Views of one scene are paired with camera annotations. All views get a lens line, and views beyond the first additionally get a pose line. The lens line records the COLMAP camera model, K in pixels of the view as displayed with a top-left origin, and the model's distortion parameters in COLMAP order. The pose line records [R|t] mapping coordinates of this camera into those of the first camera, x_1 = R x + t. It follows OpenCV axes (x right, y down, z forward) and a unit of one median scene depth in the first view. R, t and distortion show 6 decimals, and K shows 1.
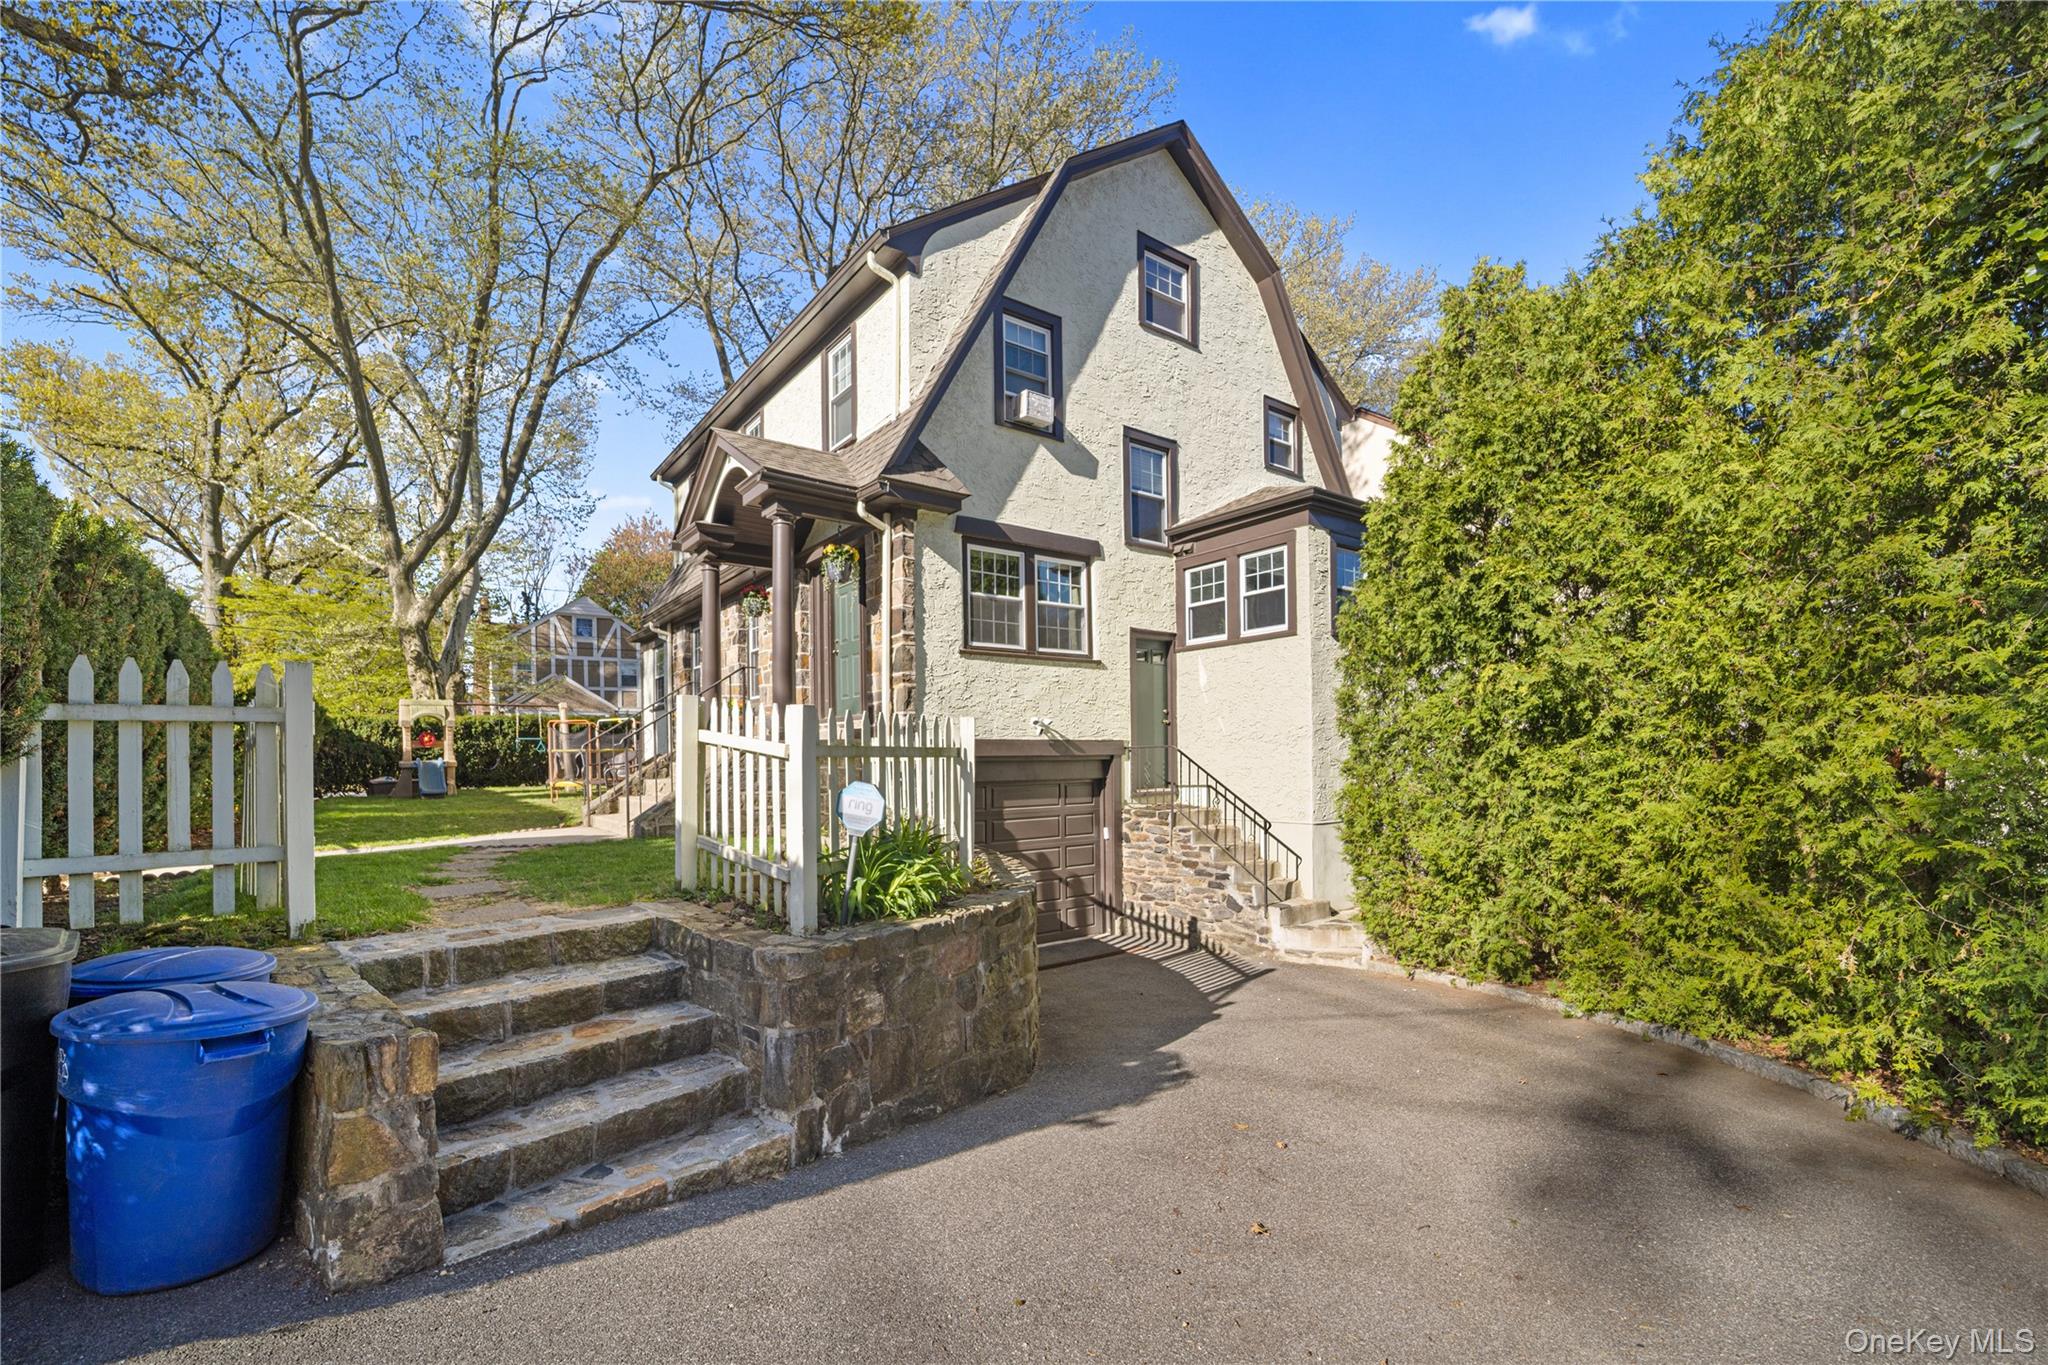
lens RADIAL K [[864.3, 0, 1025.2], [0, 864.3, 702.6], [0, 0, 1]] dist [-0.028199, 0.000085]
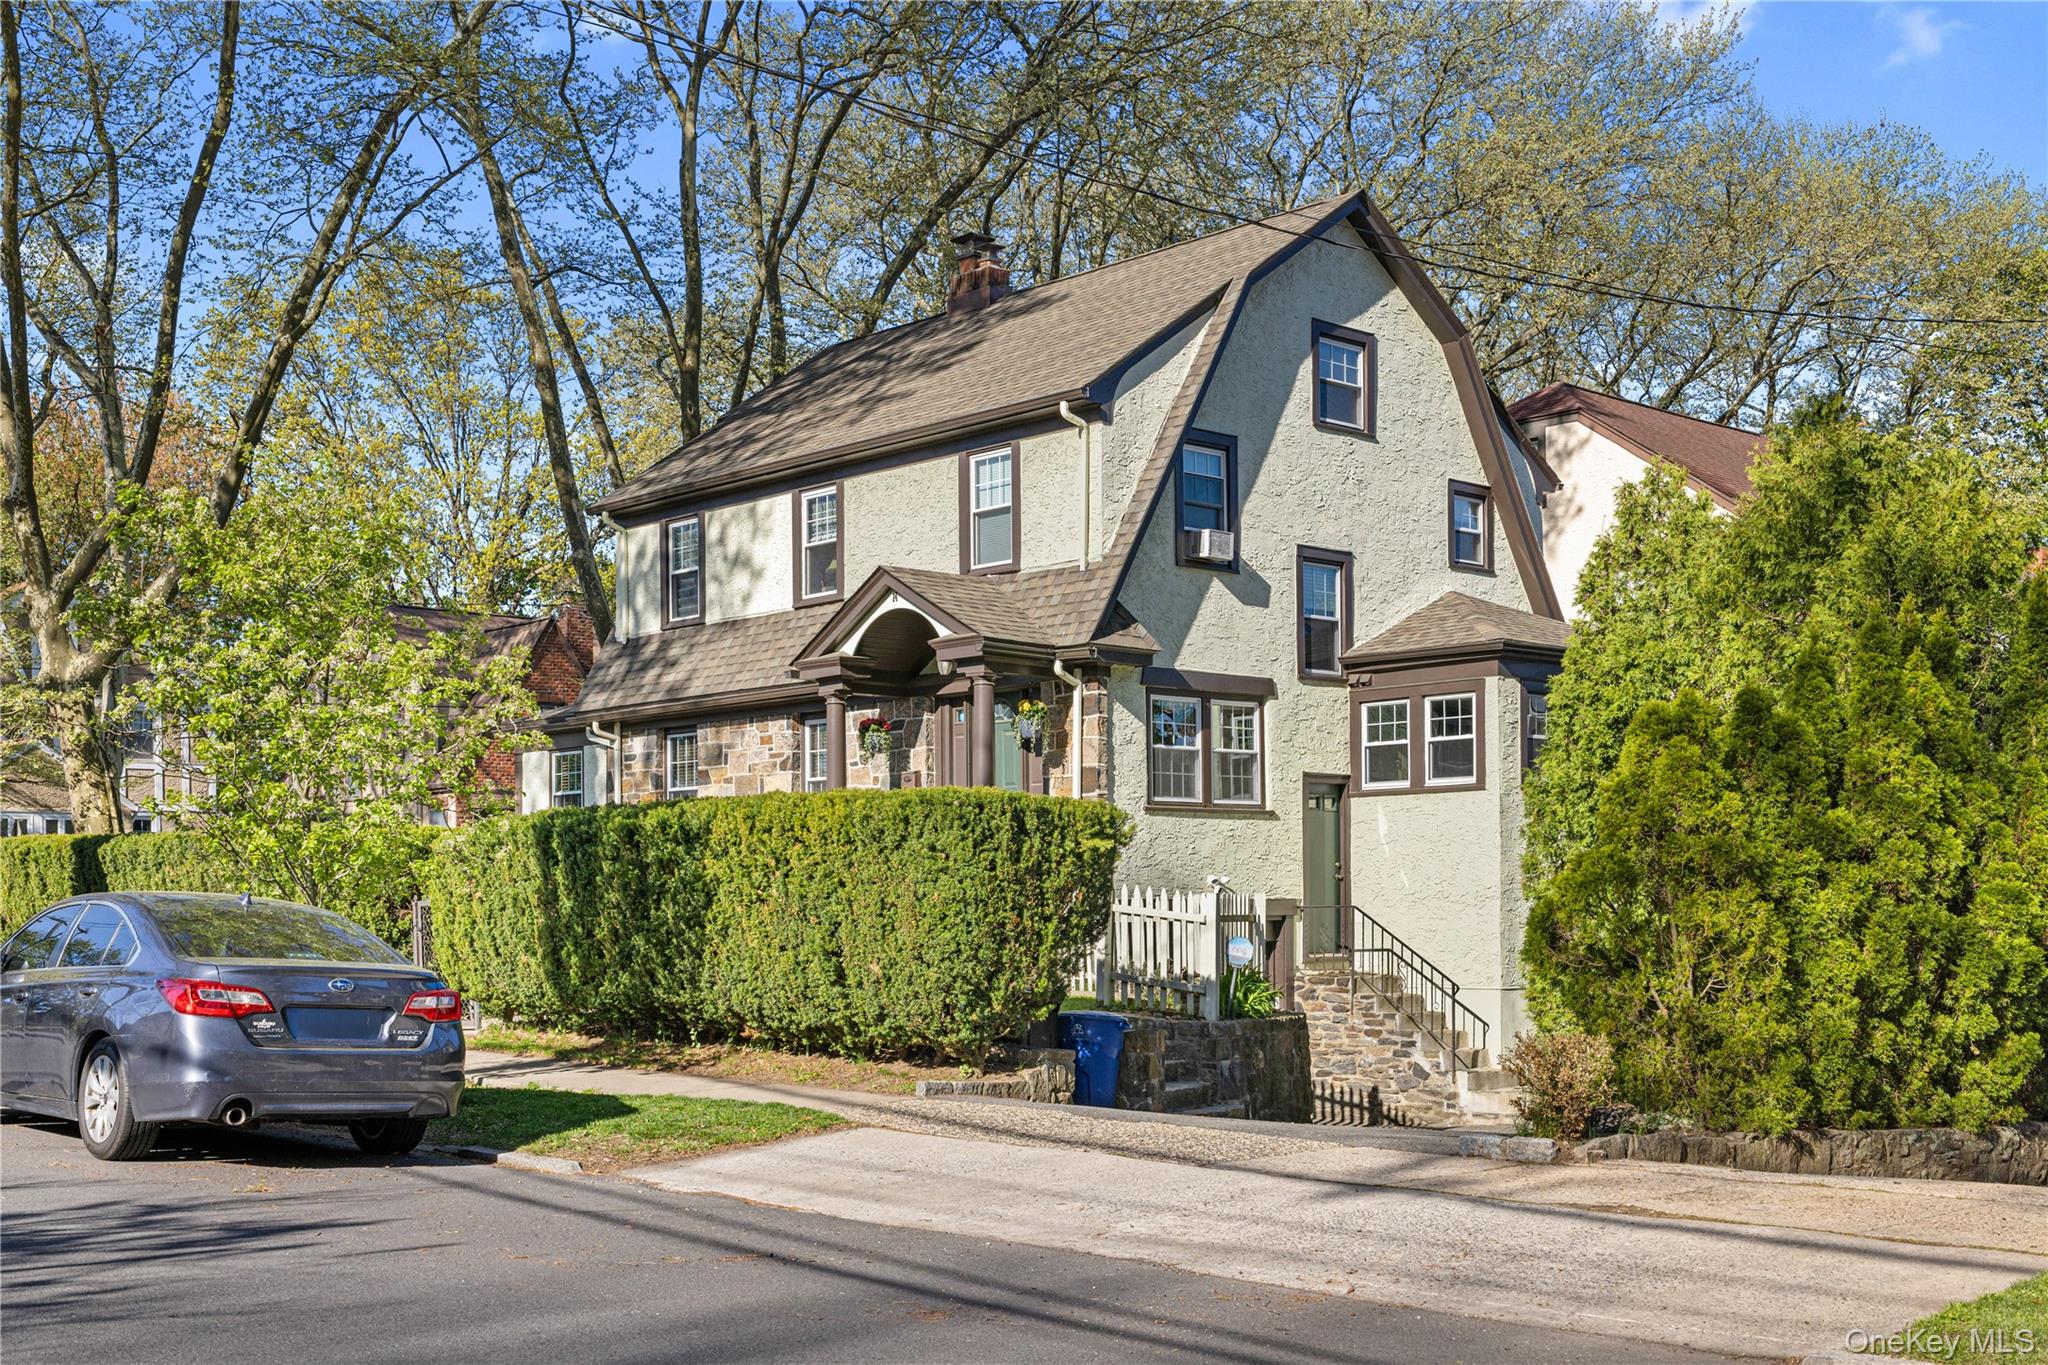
lens RADIAL K [[2301.1, 0, 1024.0], [0, 2301.1, 682.5], [0, 0, 1]] dist [-0.014966, -0.013501]
pose [[0.994314, 0.013699, 0.105599, -0.430603], [-0.010207, 0.999385, -0.033534, -0.099866], [-0.105993, 0.032265, 0.993843, -1.376809]]
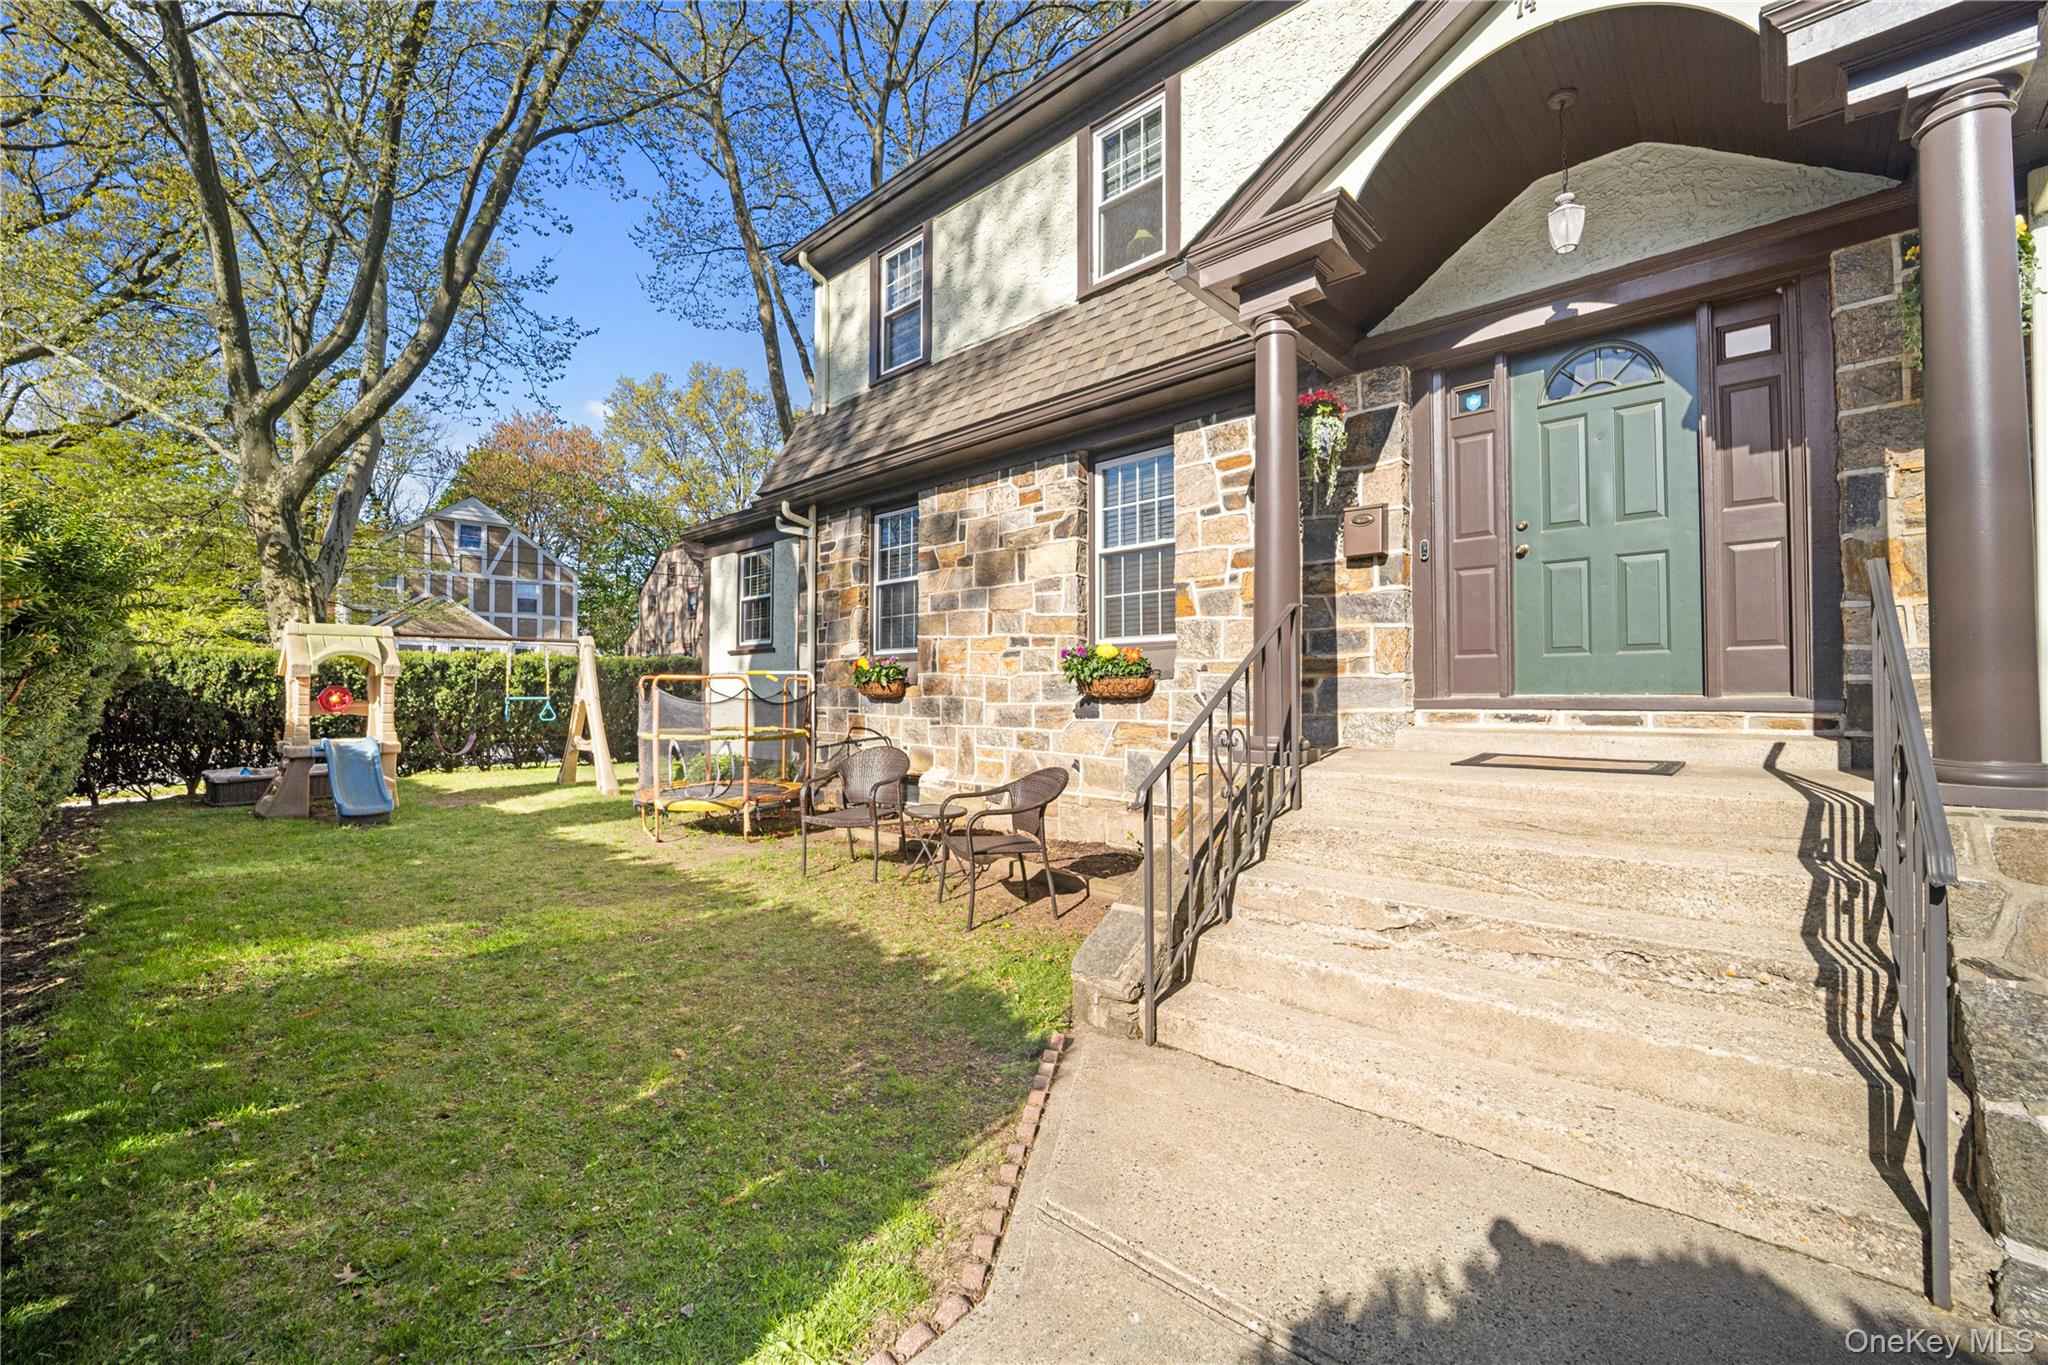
lens RADIAL K [[830.1, 0, 1028.2], [0, 830.1, 640.3], [0, 0, 1]] dist [-0.027806, 0.000247]
pose [[0.983899, 0.030344, 0.176128, -0.559033], [-0.028707, 0.999518, -0.011838, 0.001641], [-0.176403, 0.006592, 0.984296, 0.650882]]
